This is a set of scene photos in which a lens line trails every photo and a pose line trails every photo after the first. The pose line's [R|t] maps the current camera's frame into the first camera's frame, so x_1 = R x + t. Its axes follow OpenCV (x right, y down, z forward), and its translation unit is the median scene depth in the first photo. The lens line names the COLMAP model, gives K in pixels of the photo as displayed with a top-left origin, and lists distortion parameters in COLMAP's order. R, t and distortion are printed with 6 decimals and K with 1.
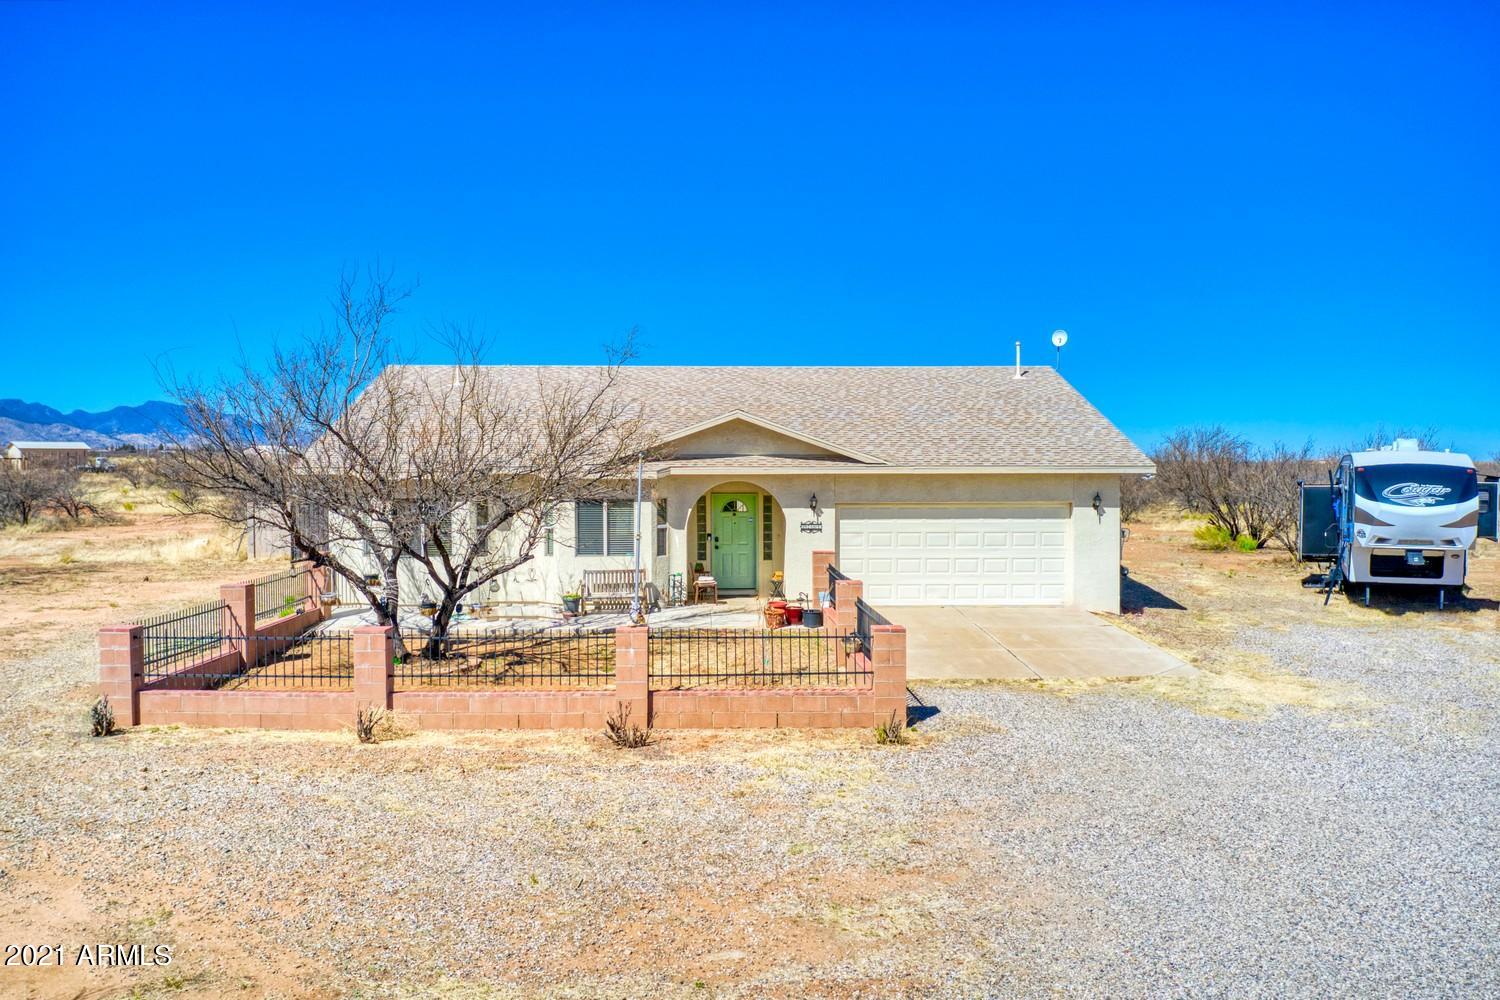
lens RADIAL K [[1207.5, 0, 750.0], [0, 1207.5, 500.0], [0, 0, 1]] dist [-0.052427, -0.002950]
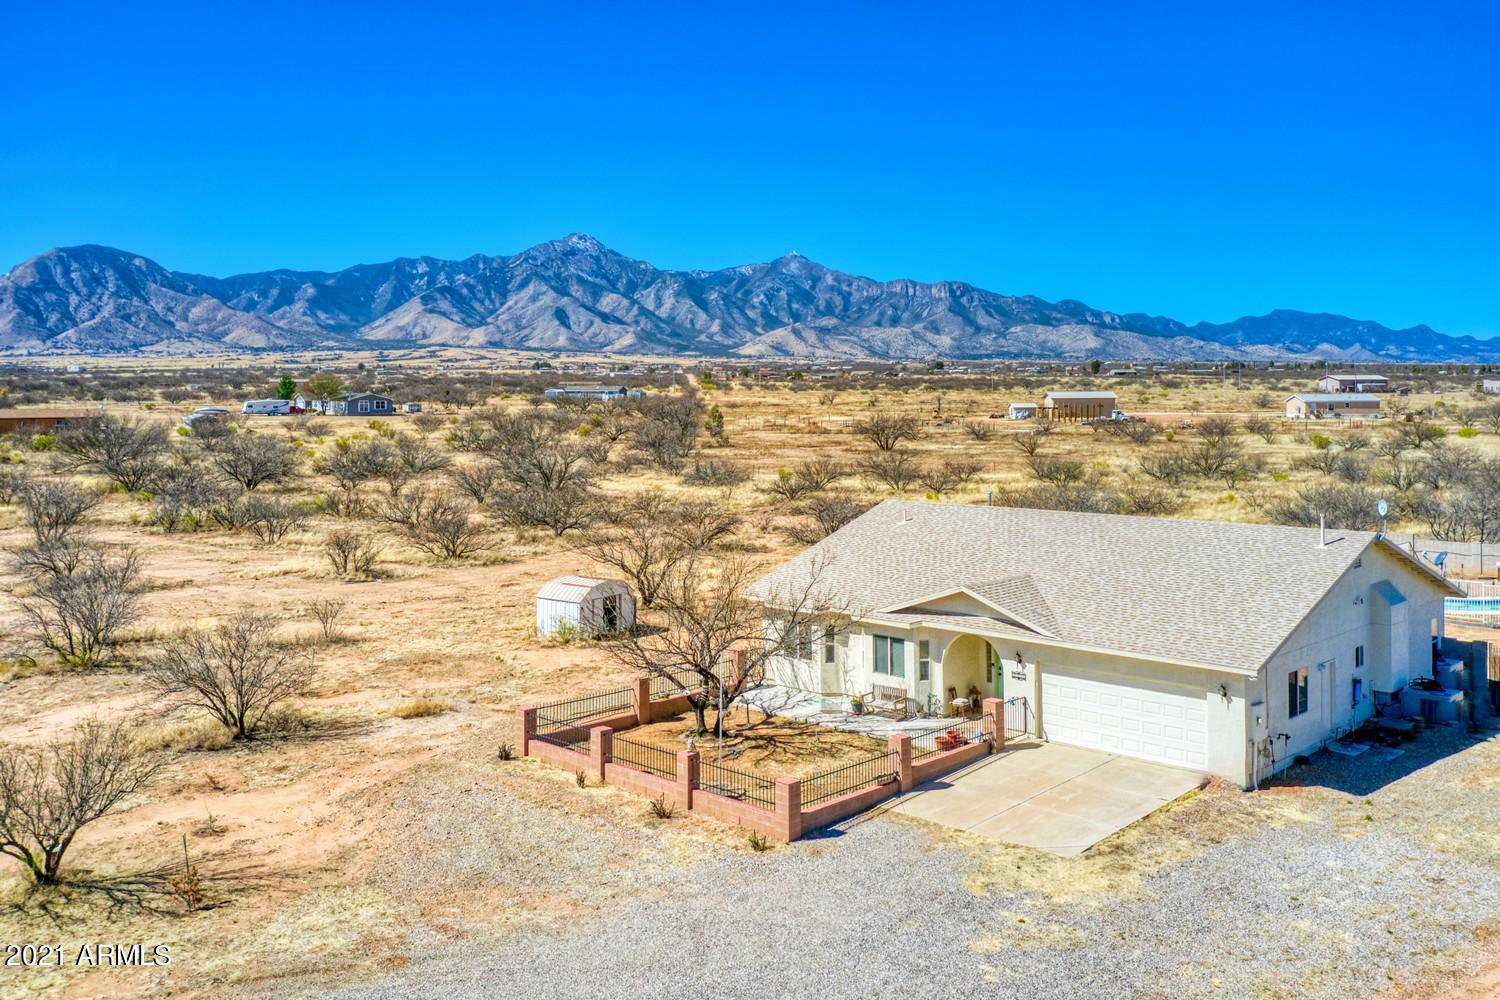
lens RADIAL K [[1211.0, 0, 750.0], [0, 1211.0, 500.0], [0, 0, 1]] dist [0.026750, -0.001894]
pose [[0.728932, 0.044038, -0.683168, 0.752568], [-0.023791, 0.998956, 0.039009, -0.219680], [0.684173, -0.012182, 0.729218, -0.179439]]
